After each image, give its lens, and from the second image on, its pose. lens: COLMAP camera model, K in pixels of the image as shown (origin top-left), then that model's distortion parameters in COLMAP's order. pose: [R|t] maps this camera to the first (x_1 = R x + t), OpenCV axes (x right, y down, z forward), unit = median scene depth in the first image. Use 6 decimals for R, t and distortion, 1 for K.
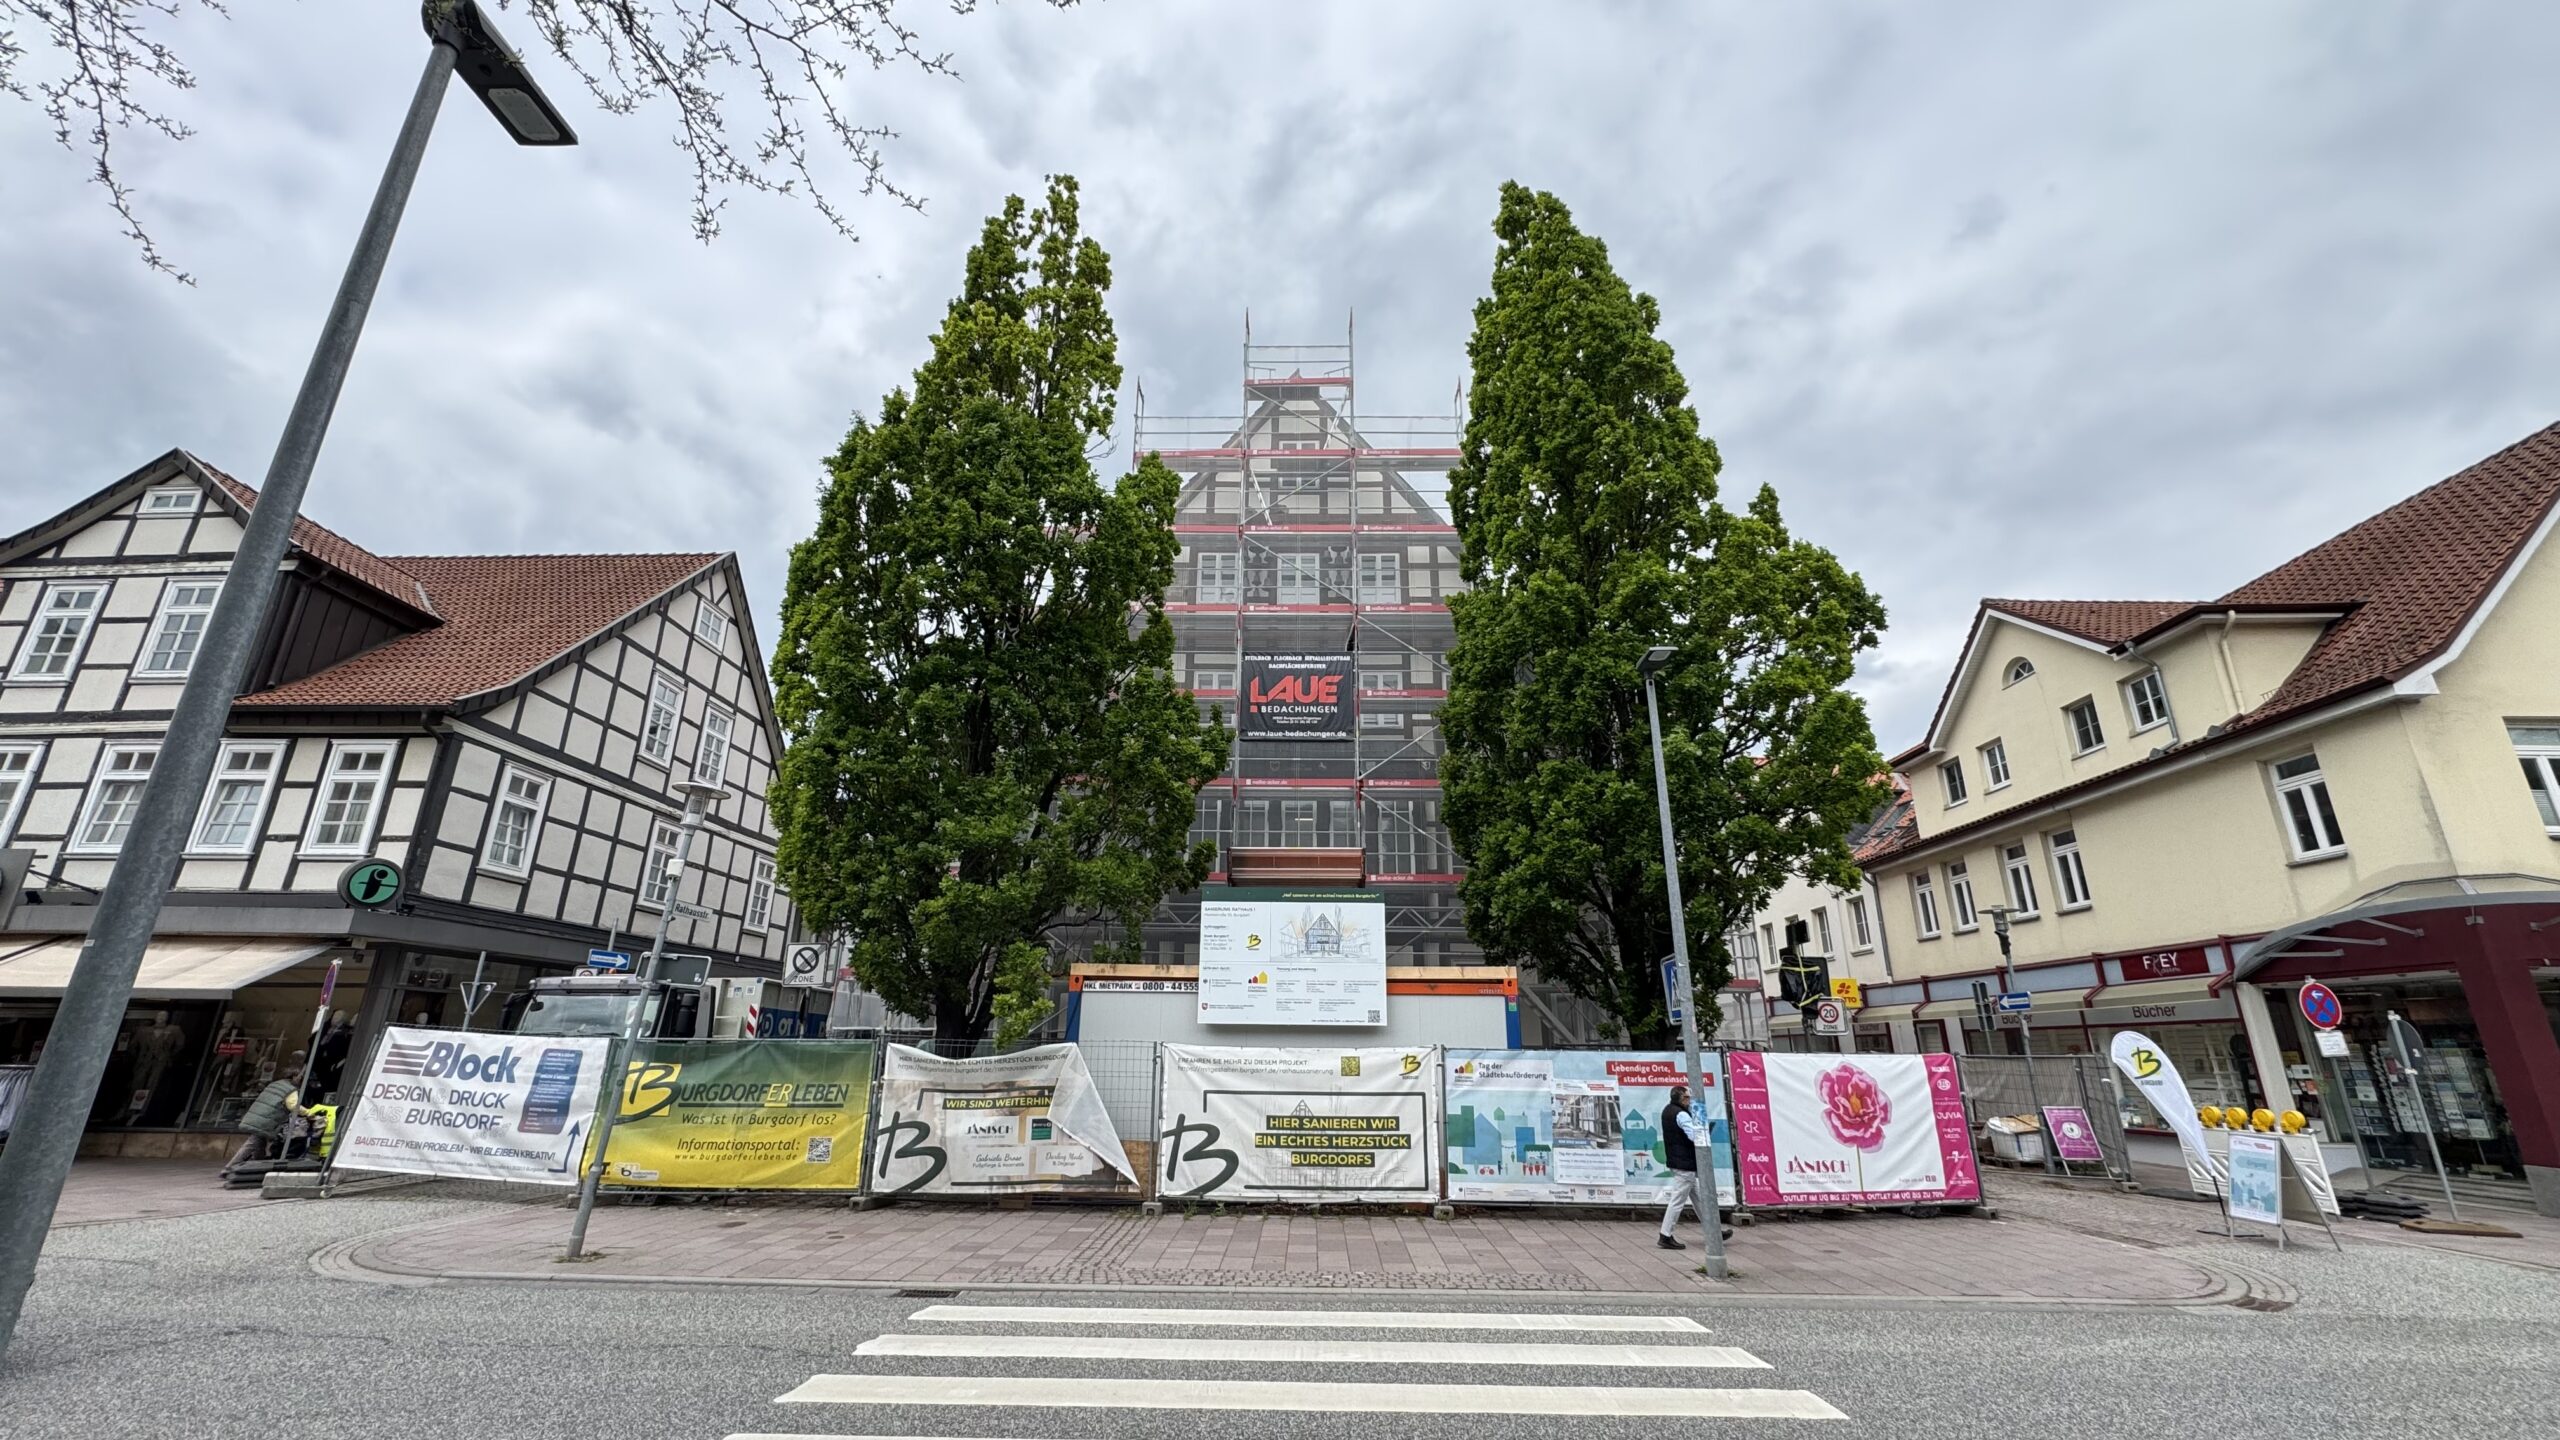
lens RADIAL K [[1018.8, 0, 1284.3], [0, 1018.8, 723.9], [0, 0, 1]] dist [-0.008348, 0.001905]
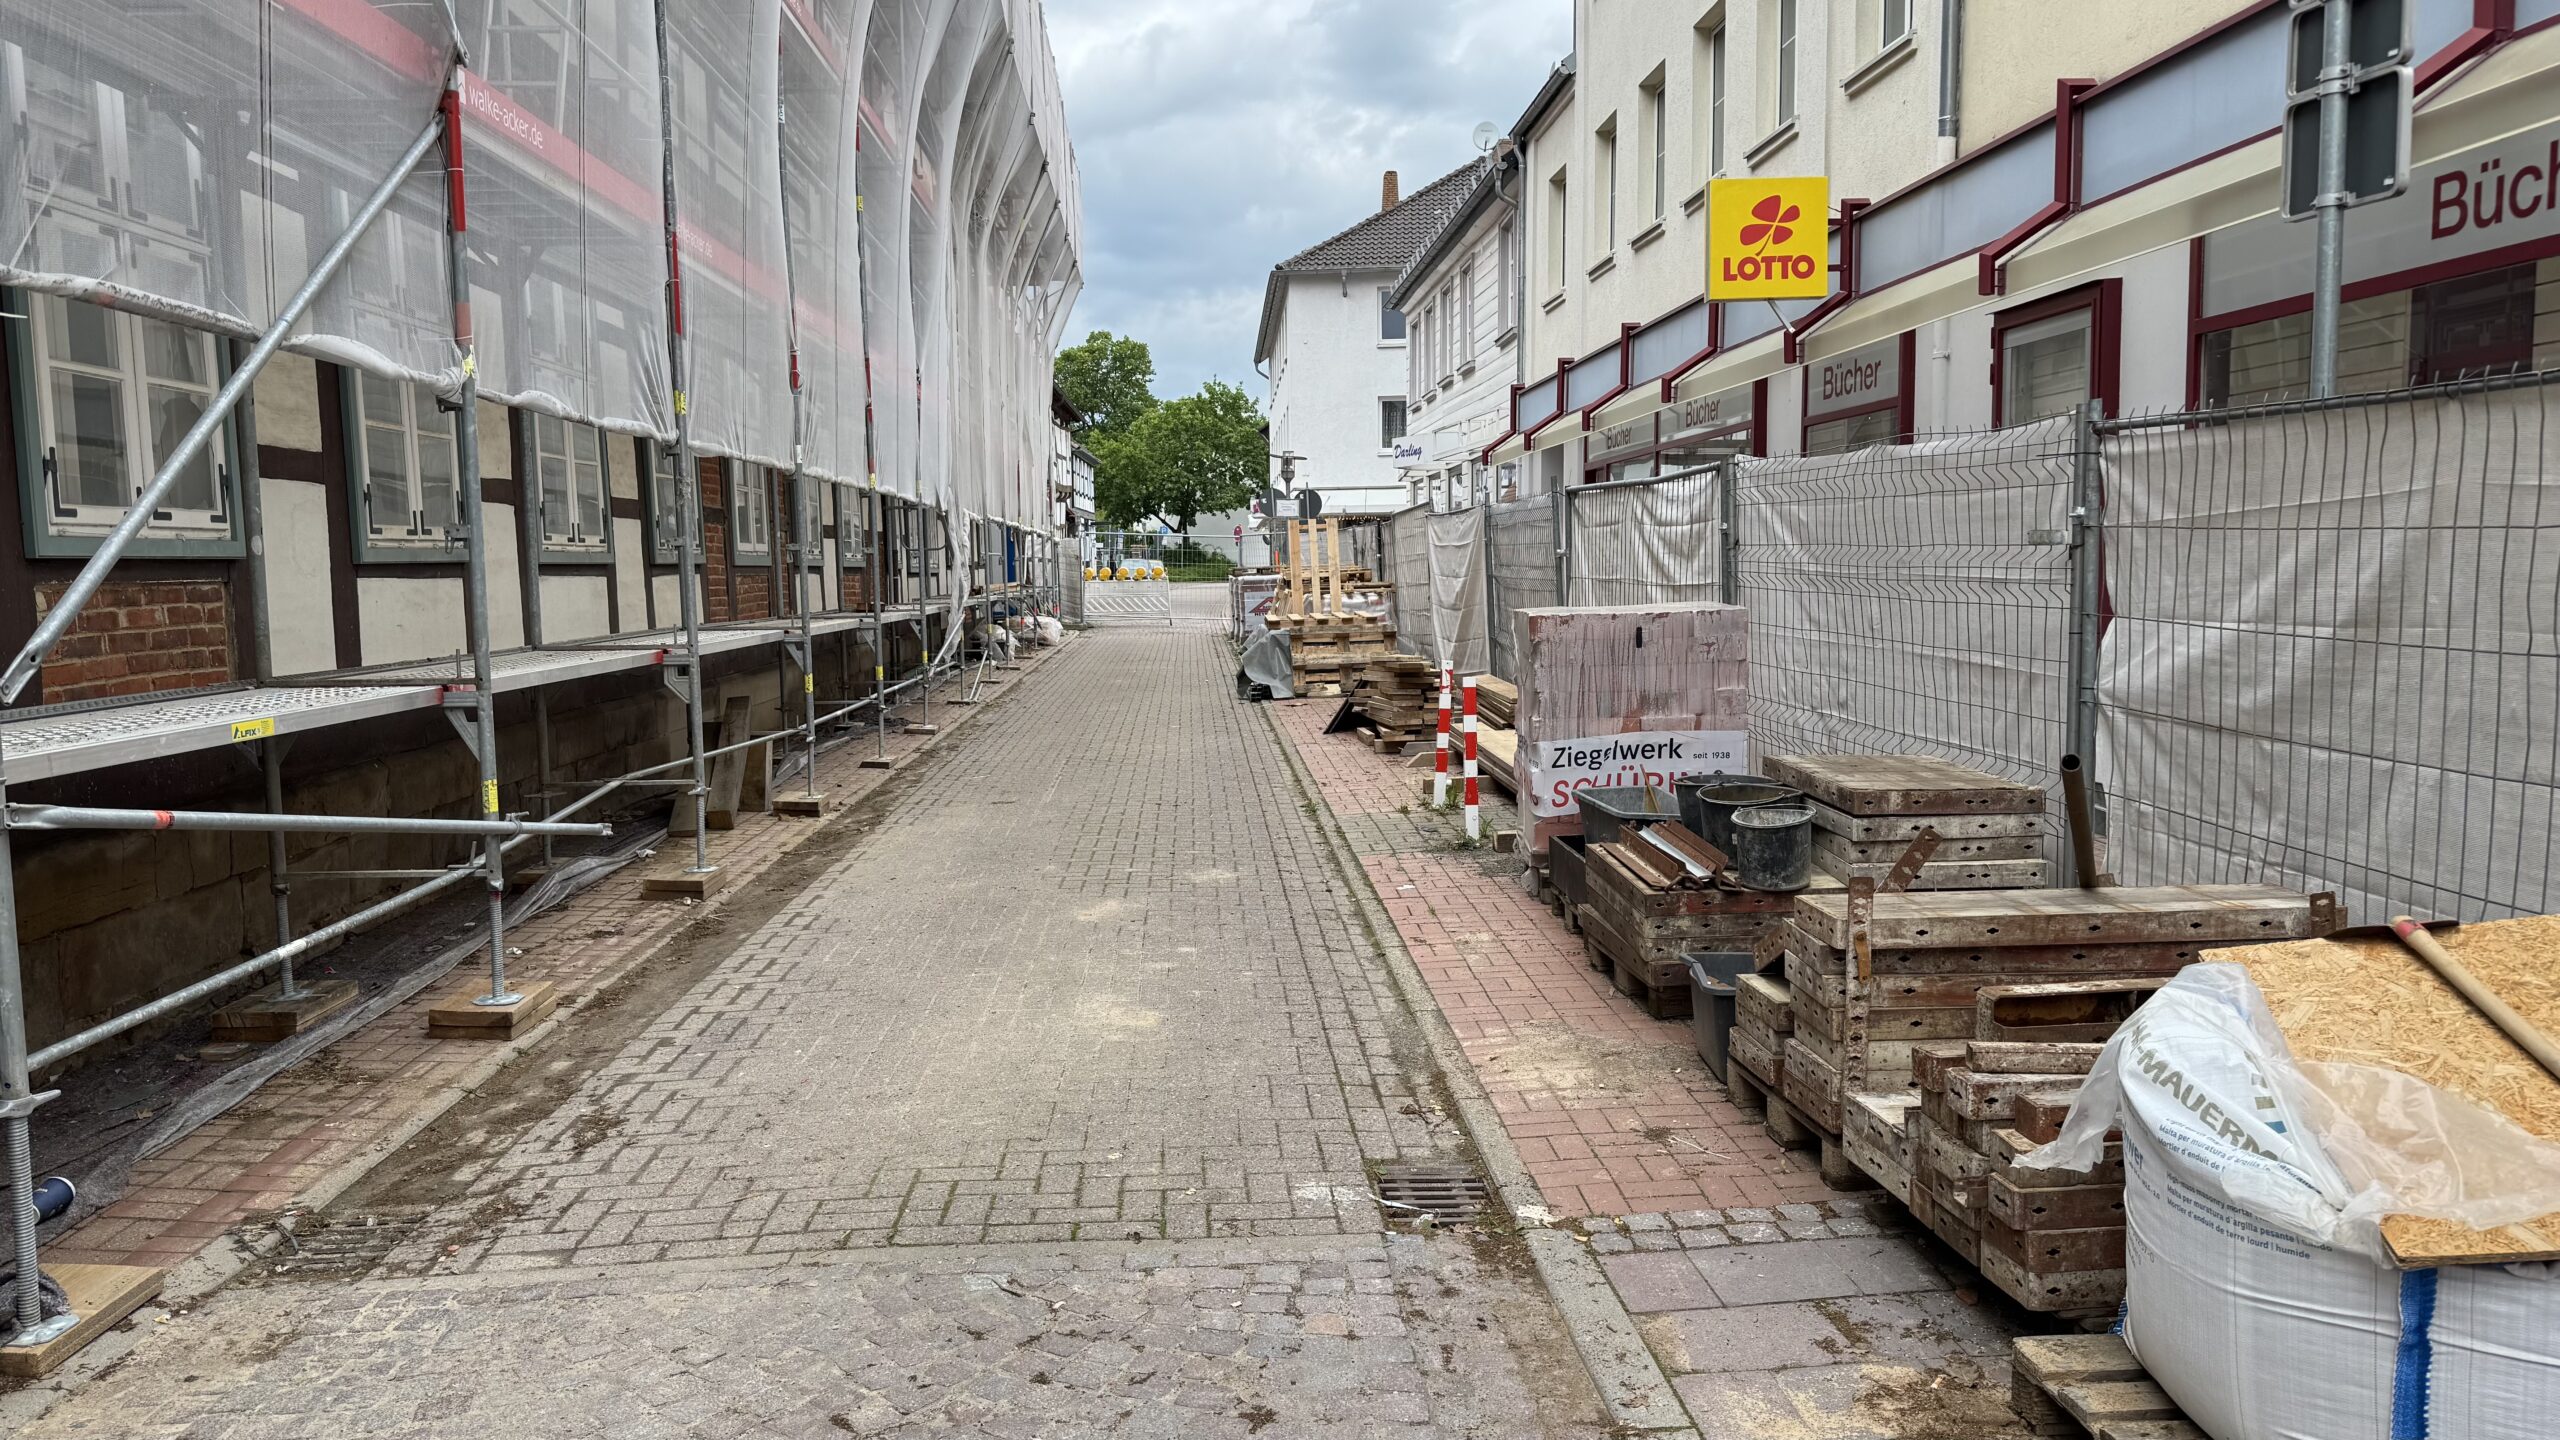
lens RADIAL K [[1788.2, 0, 1282.6], [0, 1788.2, 720.7], [0, 0, 1]] dist [0.071466, -0.097705]
pose [[0.995799, -0.035223, 0.084517, 0.442098], [-0.001576, 0.916319, 0.400447, 0.221303], [-0.091550, -0.398898, 0.912414, 0.640885]]
